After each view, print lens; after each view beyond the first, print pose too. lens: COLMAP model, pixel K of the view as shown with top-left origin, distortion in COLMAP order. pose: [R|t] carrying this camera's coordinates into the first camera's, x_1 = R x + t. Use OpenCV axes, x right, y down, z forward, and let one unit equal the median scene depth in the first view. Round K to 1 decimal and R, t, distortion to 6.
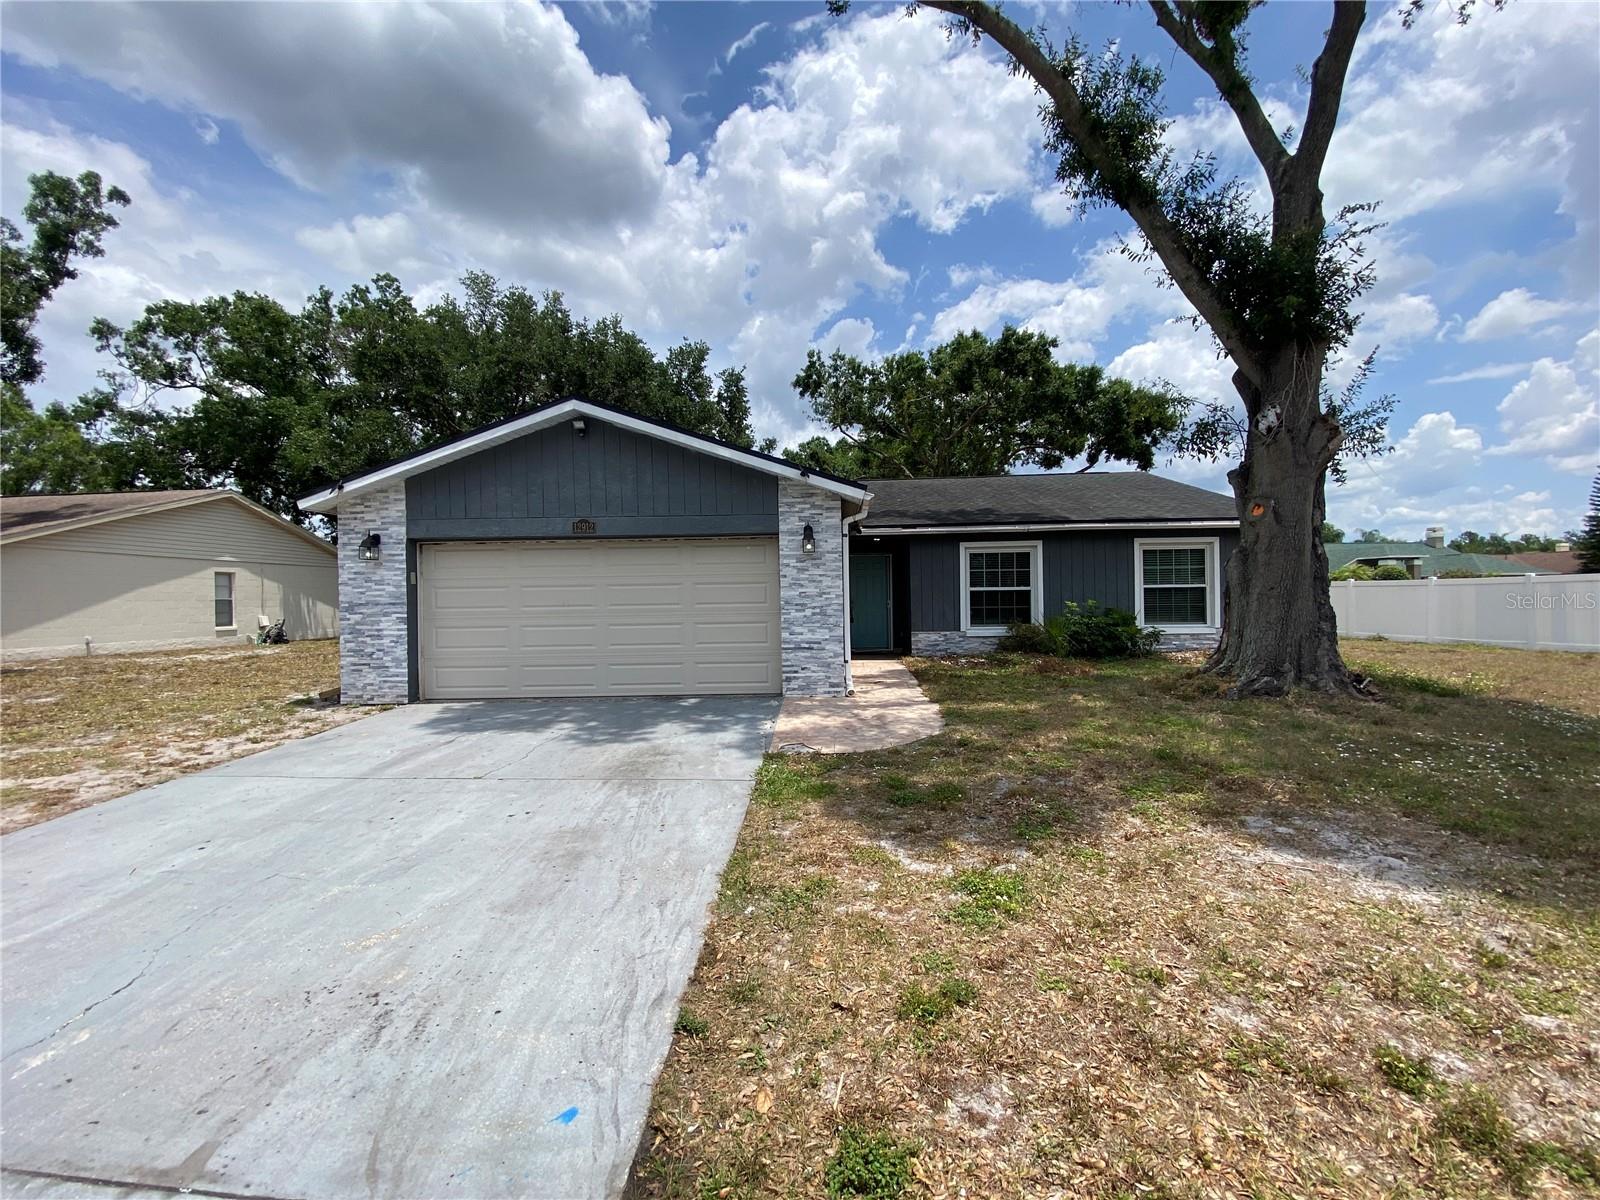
lens RADIAL K [[652.1, 0, 803.2], [0, 652.1, 601.6], [0, 0, 1]] dist [0.040766, -0.029117]
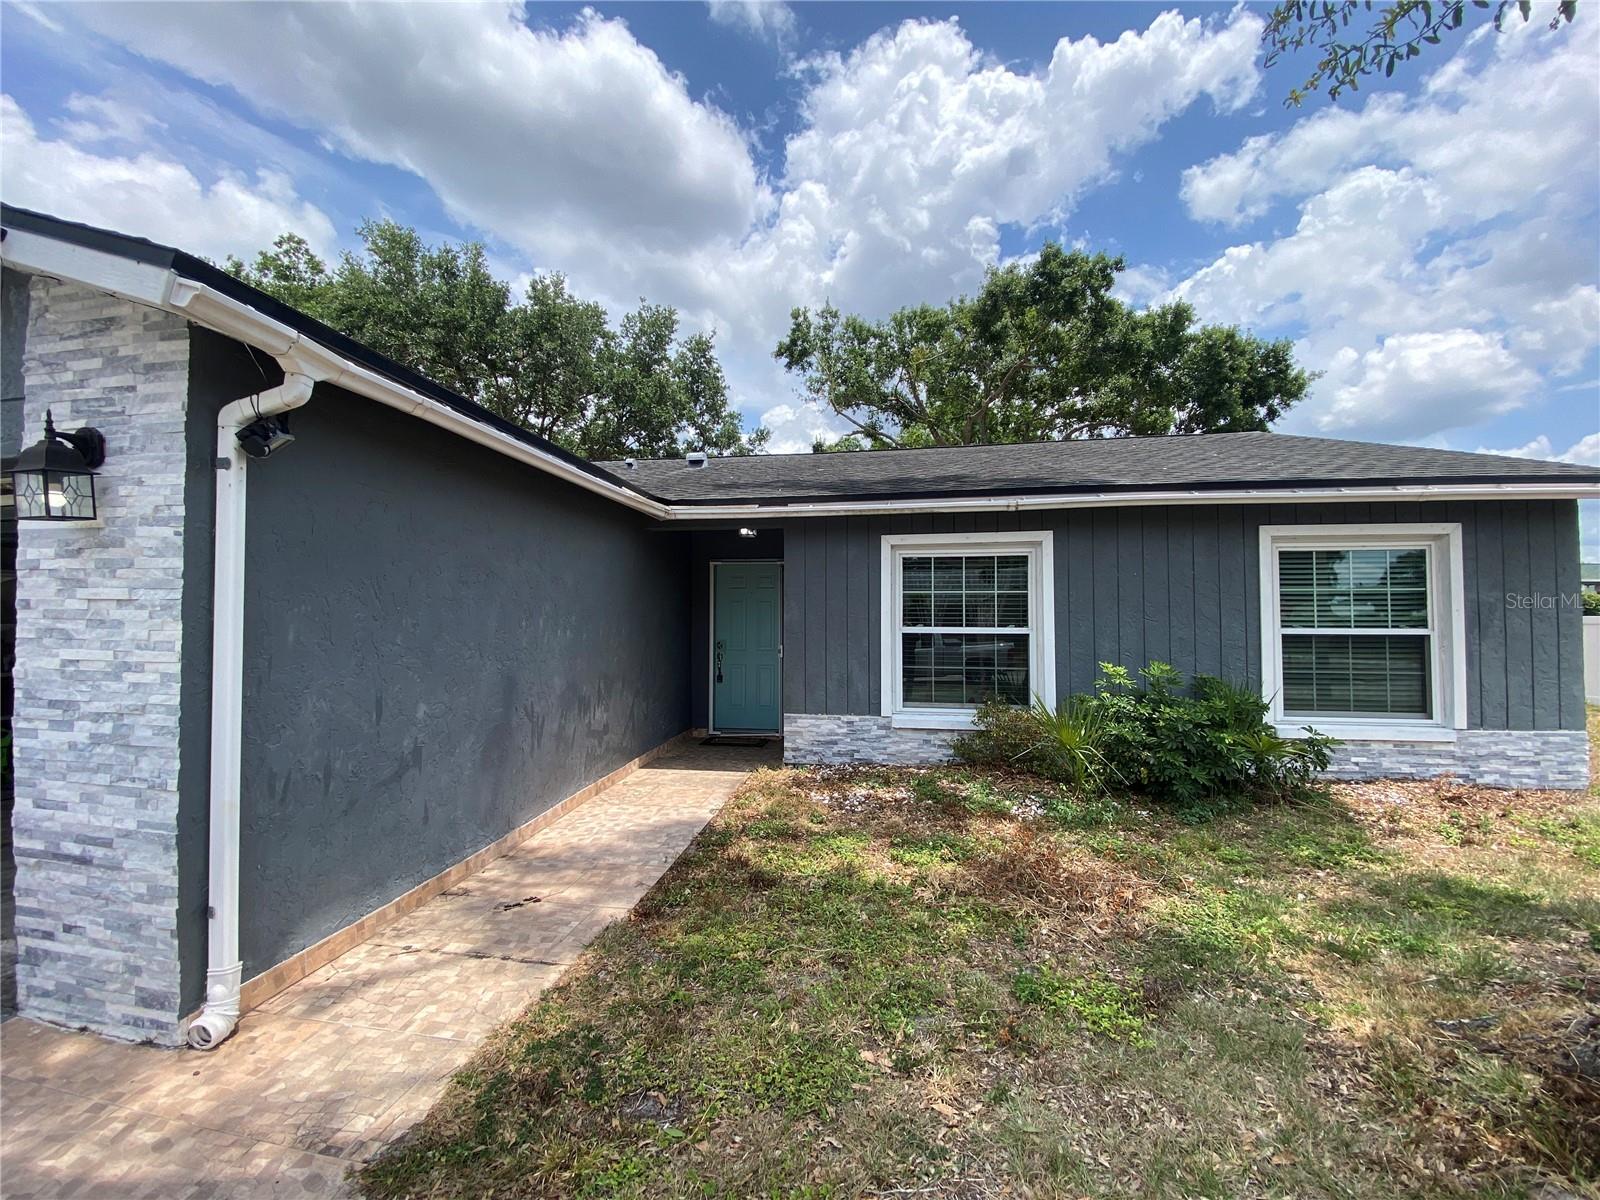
lens RADIAL K [[652.1, 0, 803.2], [0, 652.1, 601.6], [0, 0, 1]] dist [0.040766, -0.029117]
pose [[0.993639, 0.011975, -0.111974, 0.340765], [-0.015430, 0.999430, -0.030040, -0.035697], [0.111550, 0.031577, 0.993257, 0.726684]]
